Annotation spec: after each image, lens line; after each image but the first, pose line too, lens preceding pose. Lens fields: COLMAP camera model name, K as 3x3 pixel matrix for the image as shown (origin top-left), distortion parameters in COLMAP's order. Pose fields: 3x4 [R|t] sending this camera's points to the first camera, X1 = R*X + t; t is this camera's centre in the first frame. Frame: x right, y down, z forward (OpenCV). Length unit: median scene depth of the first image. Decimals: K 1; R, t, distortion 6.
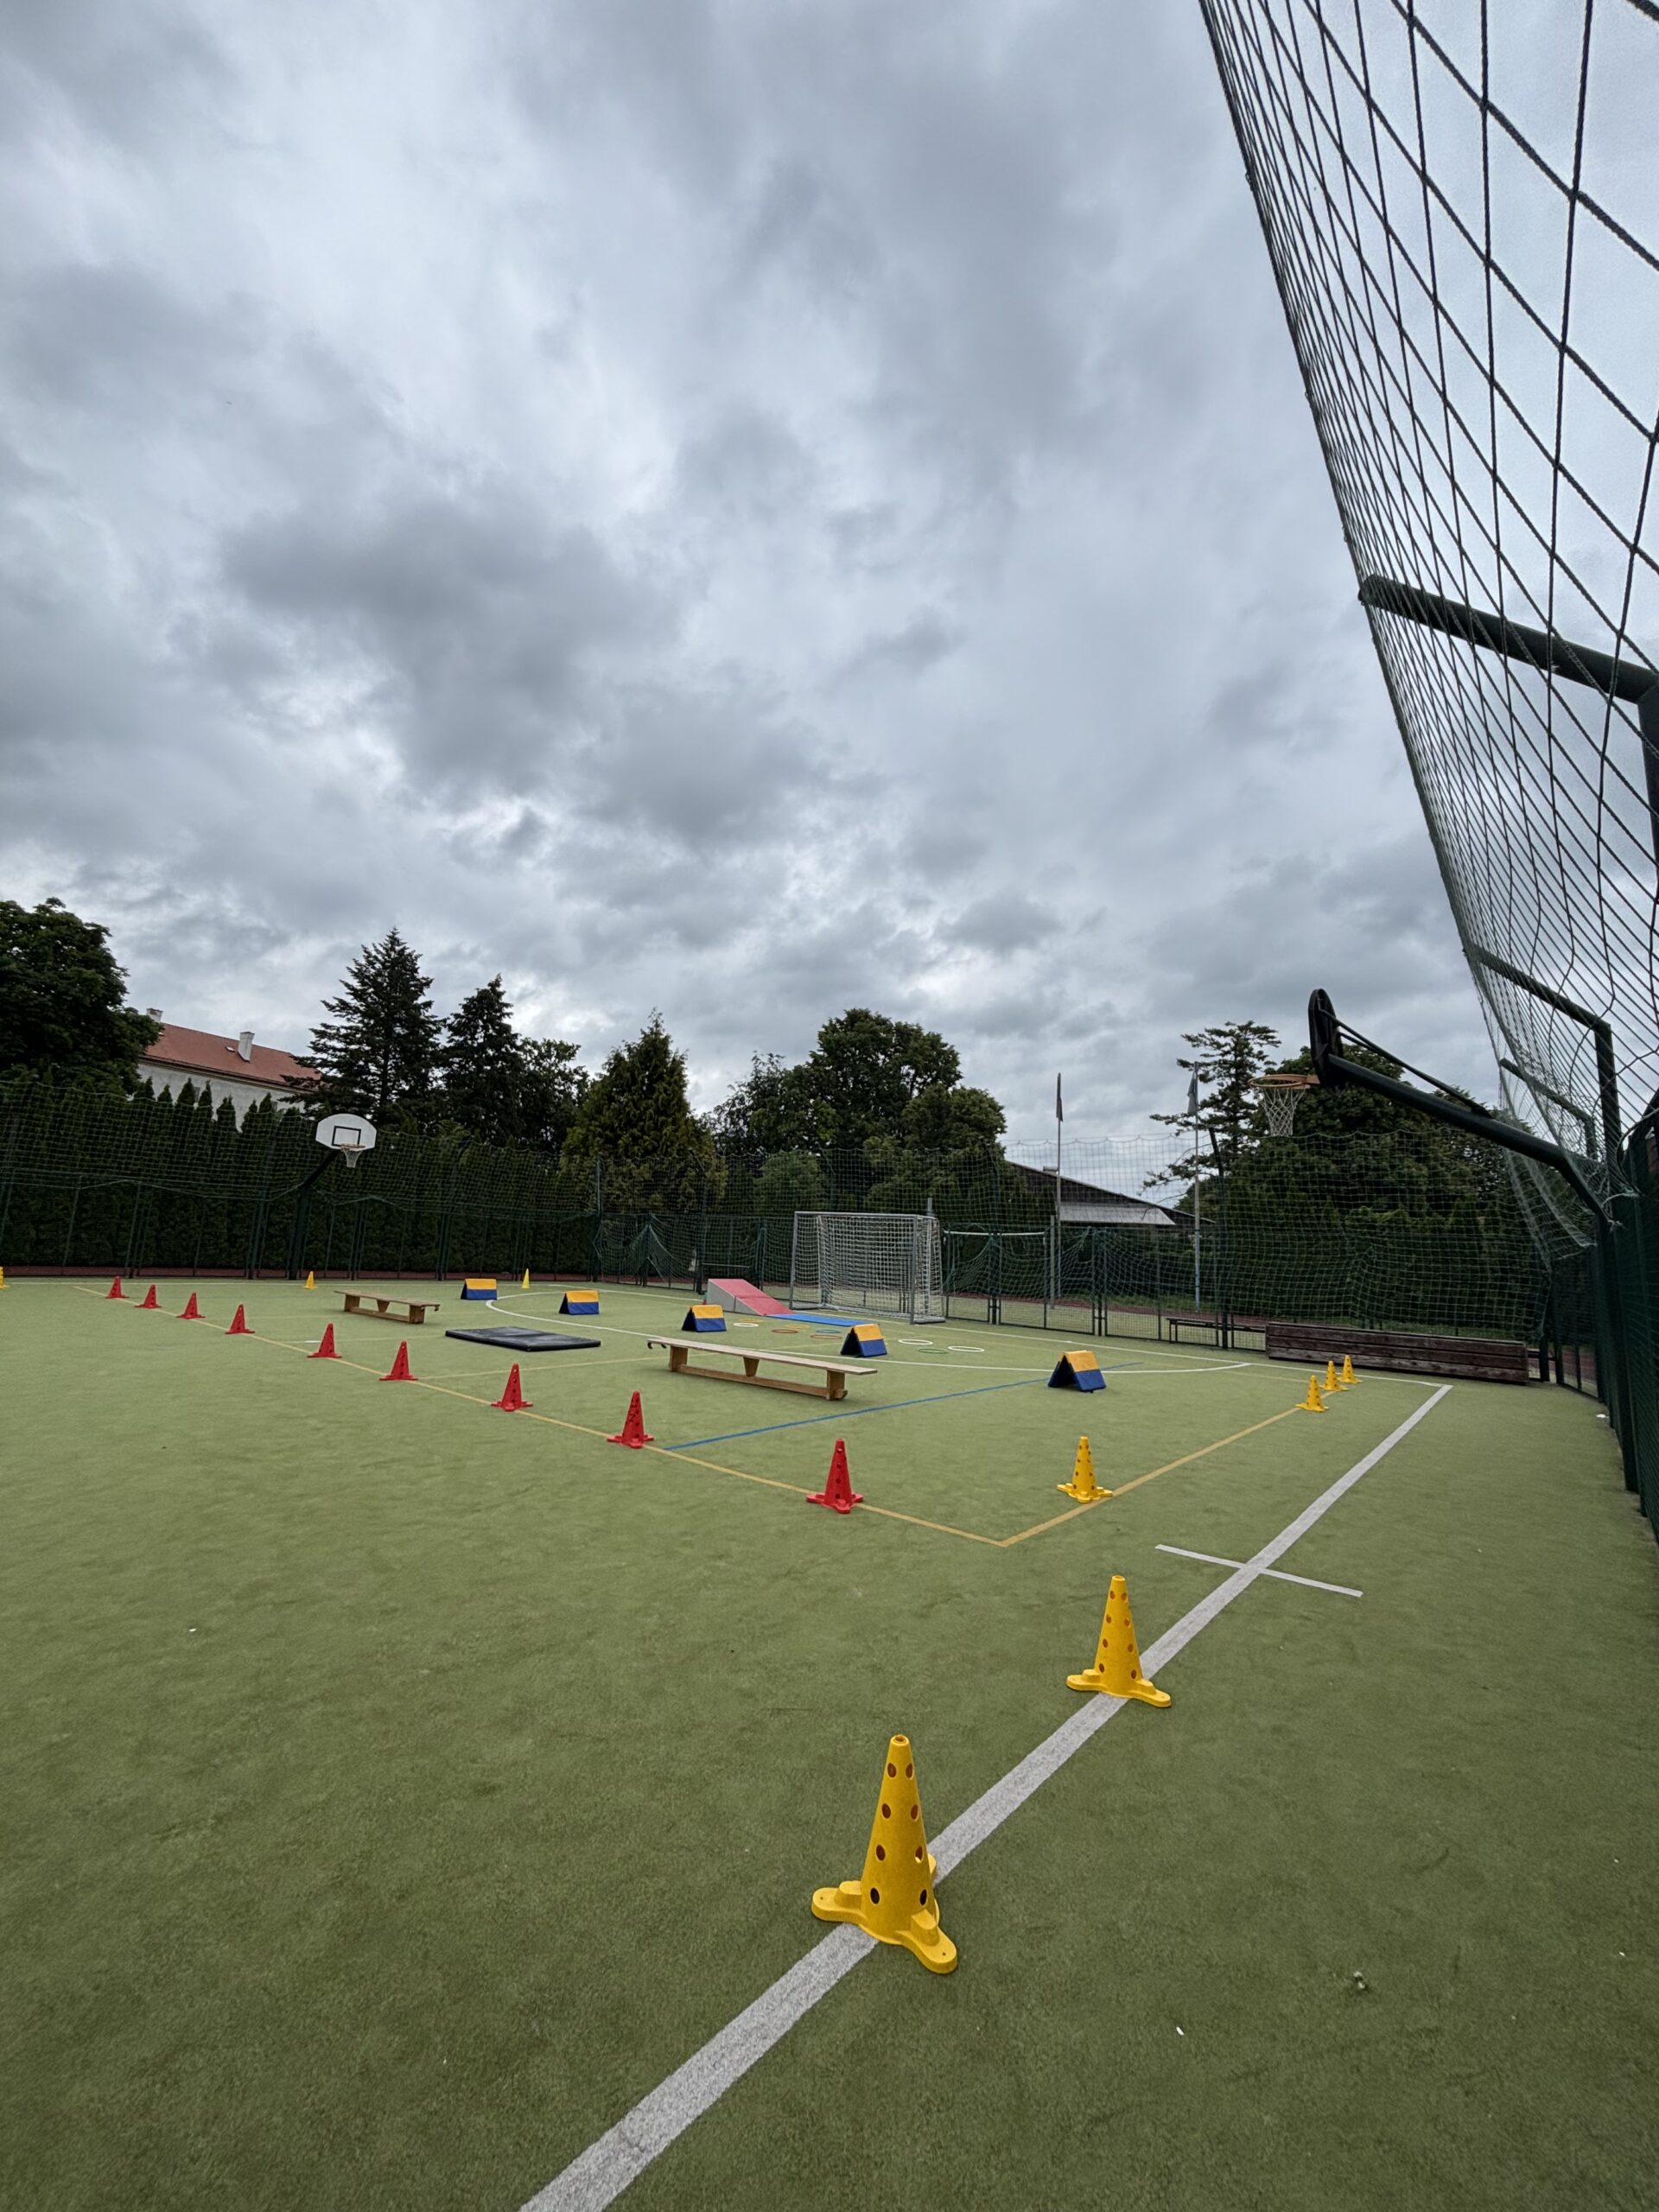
lens RADIAL K [[892.9, 0, 829.5], [0, 892.9, 1106.0], [0, 0, 1]] dist [0.013154, -0.000229]
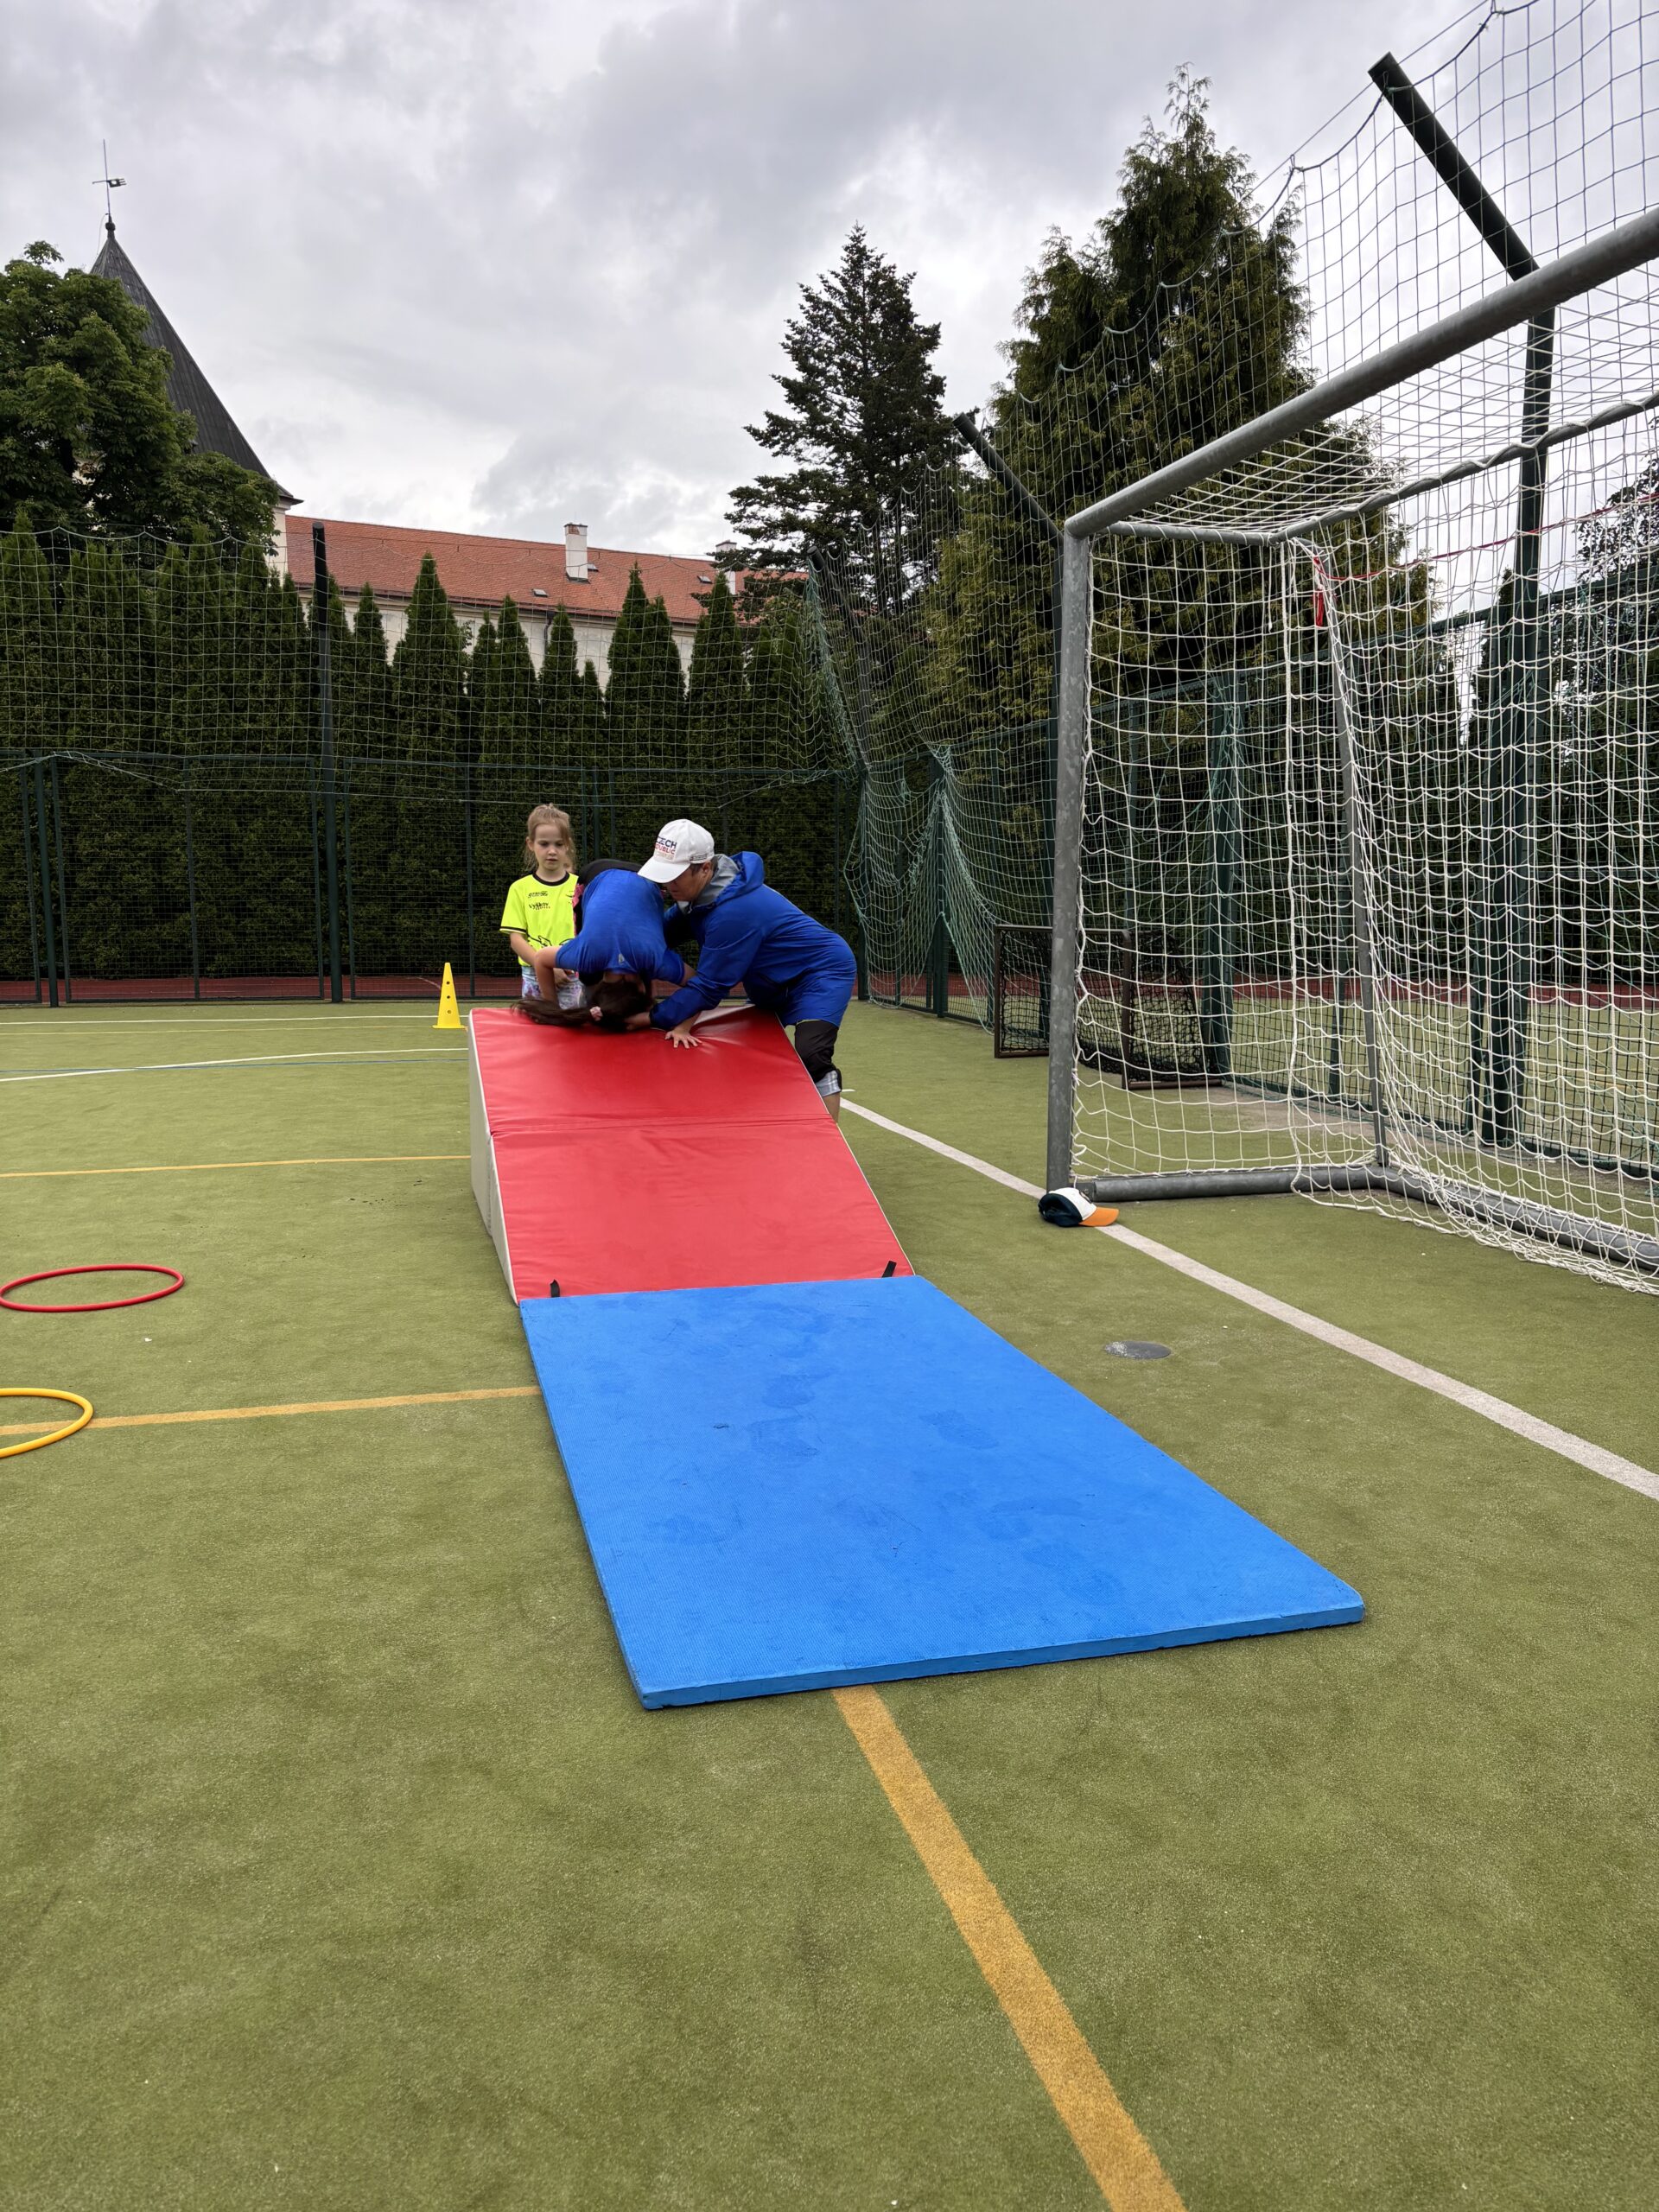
lens RADIAL K [[1663.5, 0, 829.5], [0, 1663.5, 1106.0], [0, 0, 1]] dist [0.057305, -0.049200]
pose [[0.801209, 0.021139, -0.598011, 0.051202], [0.140509, 0.964787, 0.222357, 0.081774], [0.581654, -0.262180, 0.770026, 0.421701]]
